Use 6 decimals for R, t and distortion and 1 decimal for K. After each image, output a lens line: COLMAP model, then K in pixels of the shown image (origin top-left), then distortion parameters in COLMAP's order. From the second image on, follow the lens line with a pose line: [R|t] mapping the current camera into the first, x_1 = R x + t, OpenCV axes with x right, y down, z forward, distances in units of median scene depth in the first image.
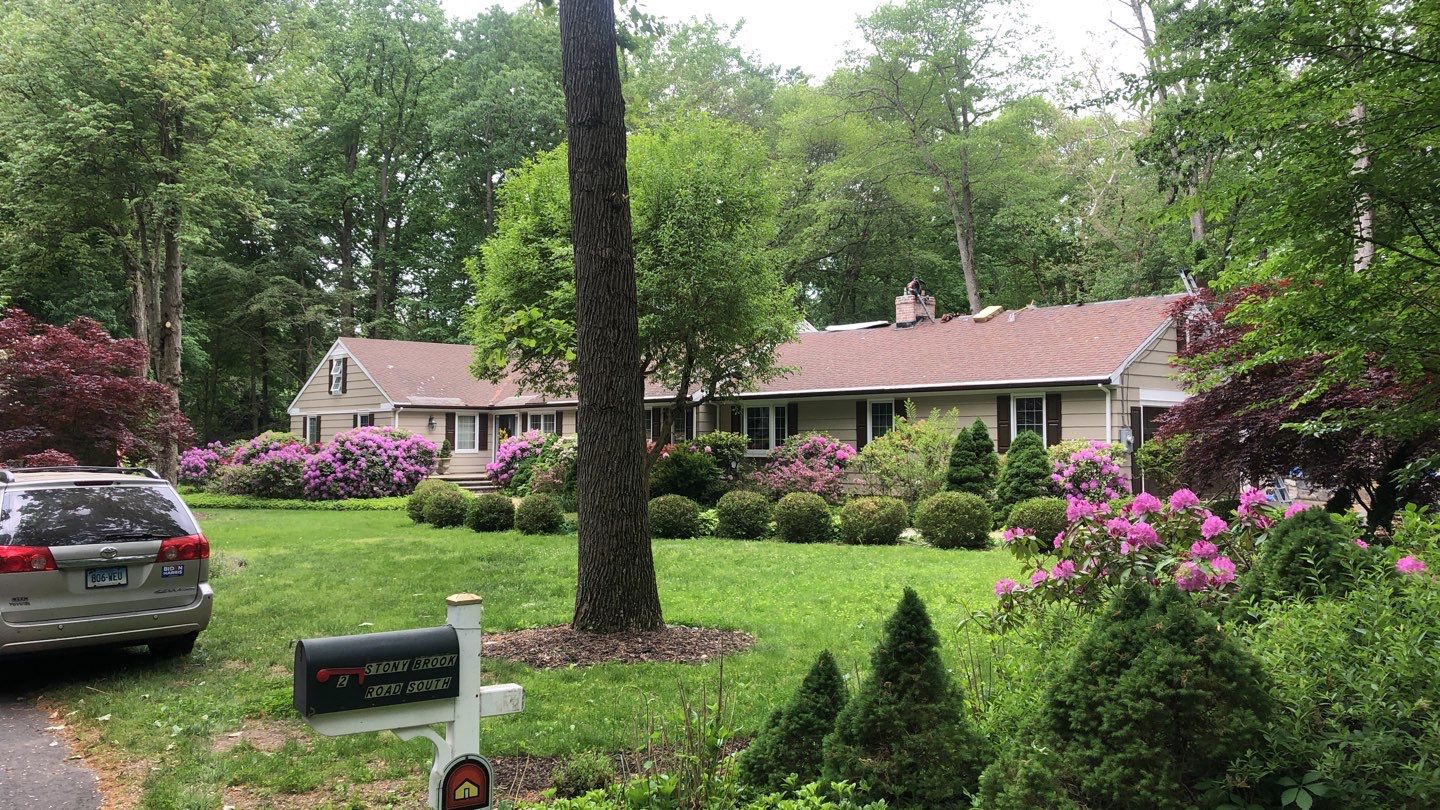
lens RADIAL K [[1233.0, 0, 720.0], [0, 1233.0, 405.0], [0, 0, 1]] dist [-0.050605, -0.000755]
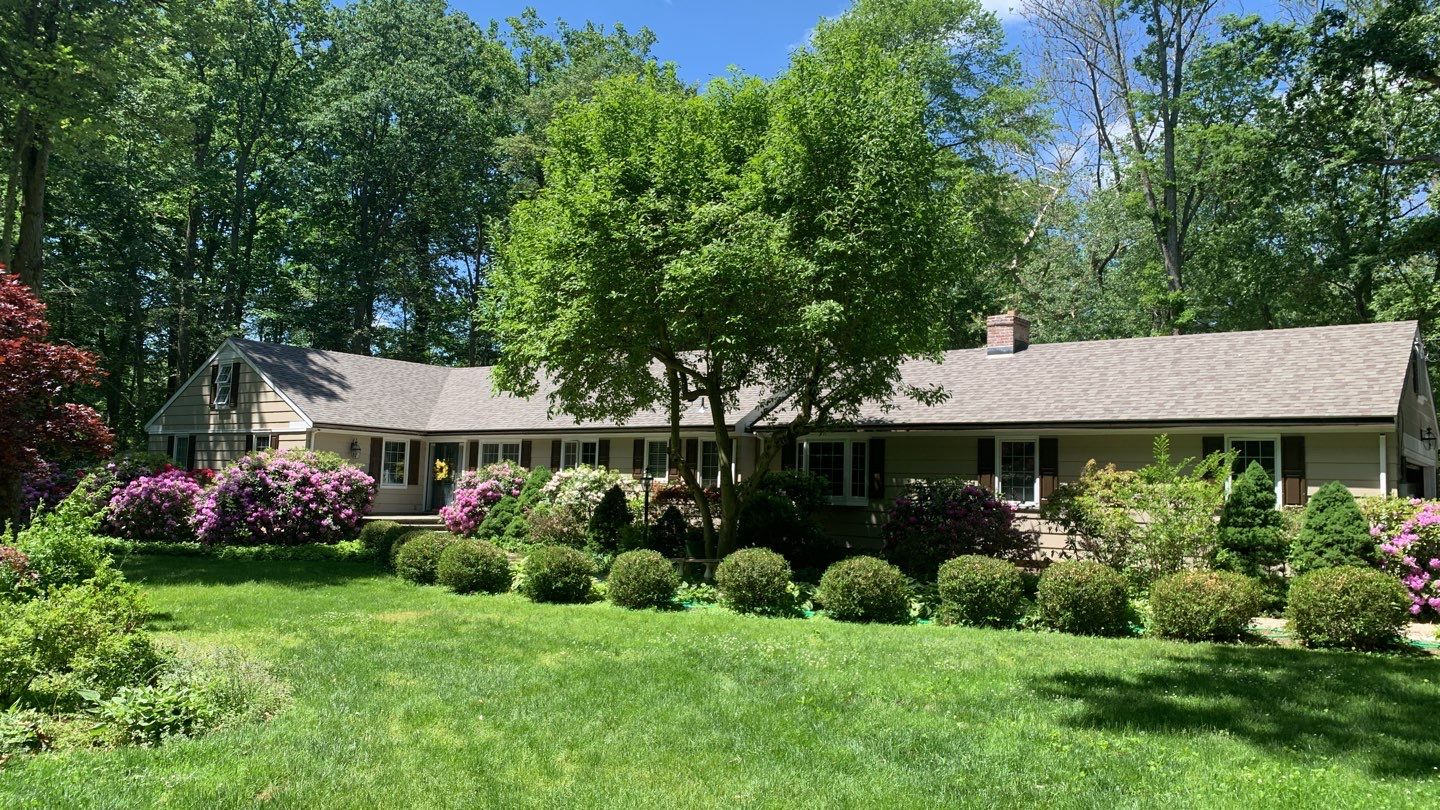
lens RADIAL K [[1155.5, 0, 720.0], [0, 1155.5, 405.0], [0, 0, 1]] dist [0.003693, -0.071947]
pose [[0.980684, 0.046150, 0.190075, -0.163534], [-0.038021, 0.998208, -0.046201, 0.012836], [-0.191866, 0.038082, 0.980682, 0.243337]]
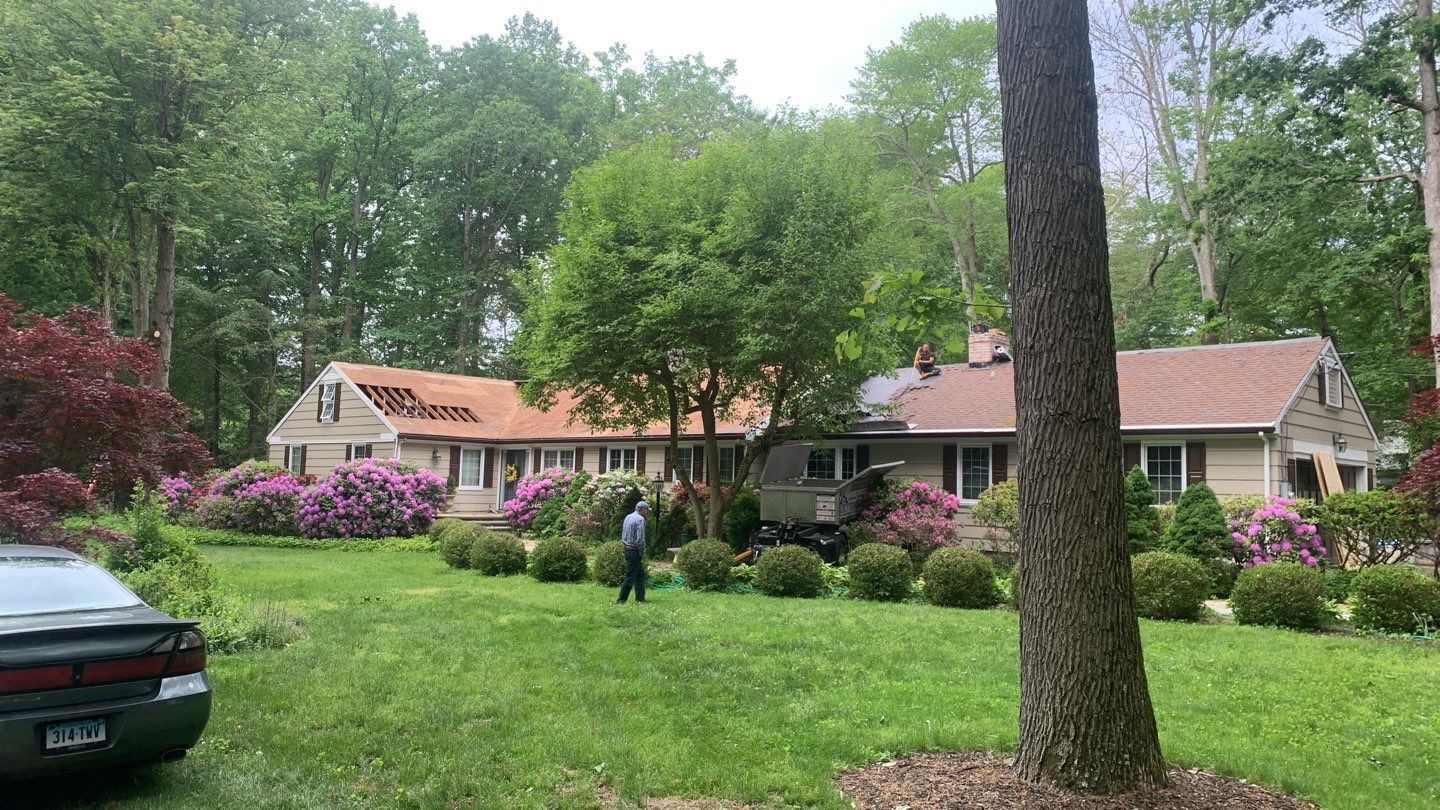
lens RADIAL K [[1155.5, 0, 720.0], [0, 1155.5, 405.0], [0, 0, 1]] dist [0.003693, -0.071947]
pose [[0.996624, 0.033774, 0.074832, -0.098408], [-0.030627, 0.998614, -0.042810, 0.007500], [-0.076174, 0.040373, 0.996277, 0.131831]]
